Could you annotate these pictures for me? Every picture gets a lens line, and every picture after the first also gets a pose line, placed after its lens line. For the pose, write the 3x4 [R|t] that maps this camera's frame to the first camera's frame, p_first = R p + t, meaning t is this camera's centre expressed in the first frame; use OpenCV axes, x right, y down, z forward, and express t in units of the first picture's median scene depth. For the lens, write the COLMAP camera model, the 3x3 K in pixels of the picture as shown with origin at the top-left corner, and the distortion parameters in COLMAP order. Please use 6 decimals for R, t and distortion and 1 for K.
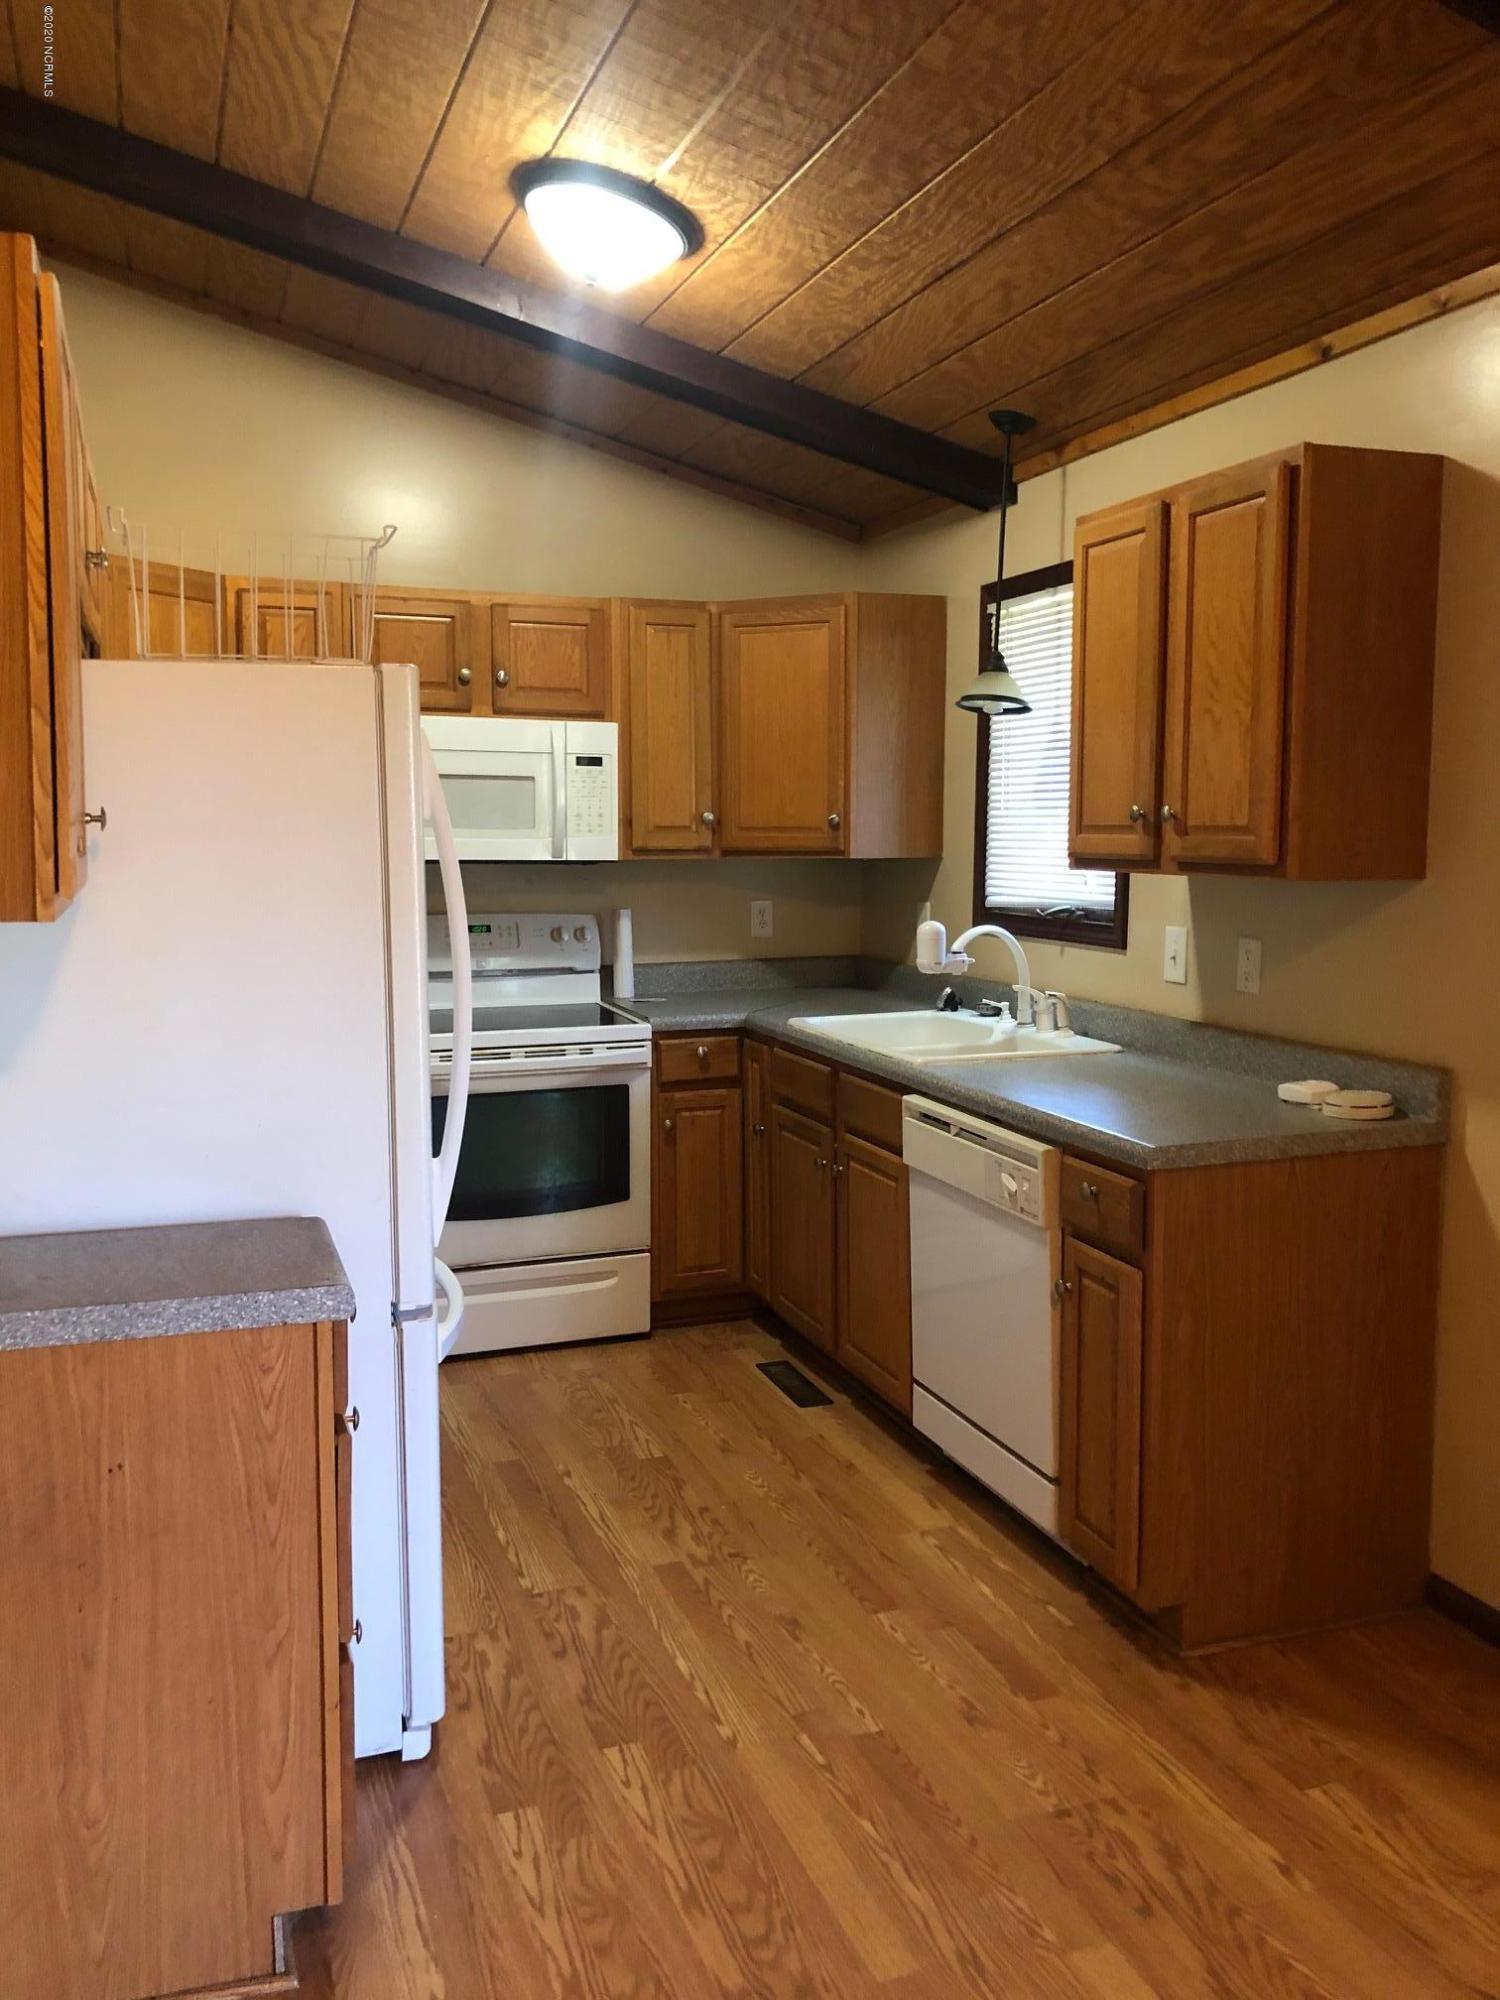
lens RADIAL K [[1633.9, 0, 743.7], [0, 1633.9, 997.6], [0, 0, 1]] dist [0.039785, -0.036616]
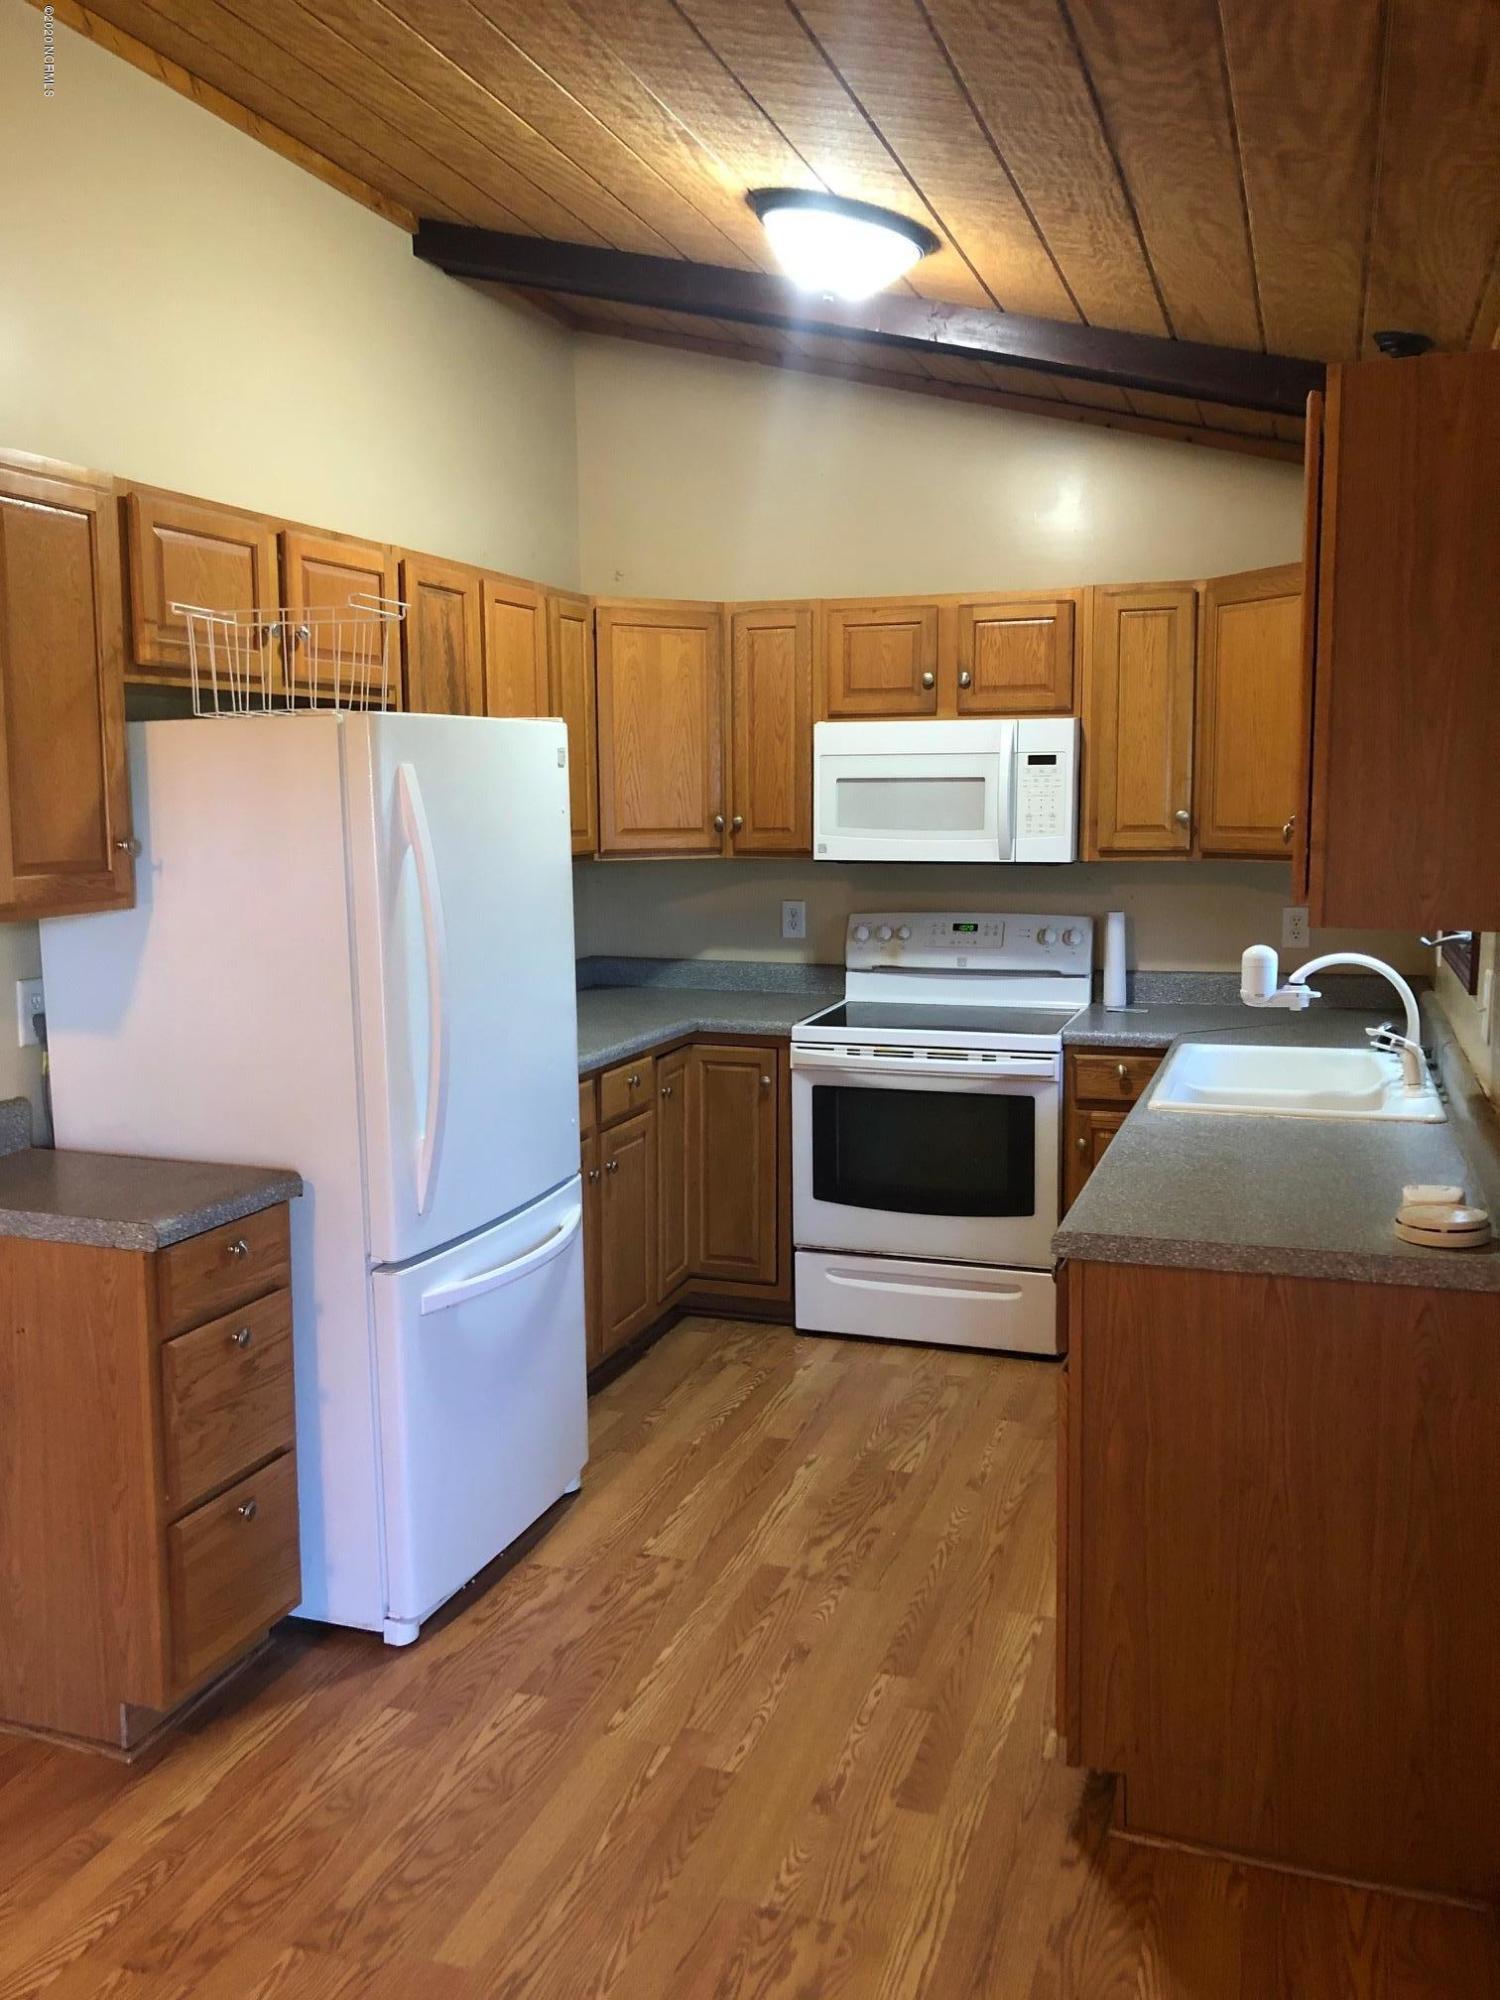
lens RADIAL K [[1633.9, 0, 744.3], [0, 1633.9, 998.6], [0, 0, 1]] dist [0.039785, -0.036616]
pose [[0.775853, 0.071961, -0.626796, 0.443215], [-0.059311, 0.997393, 0.041093, -0.037843], [0.628120, 0.005294, 0.778099, 0.155143]]
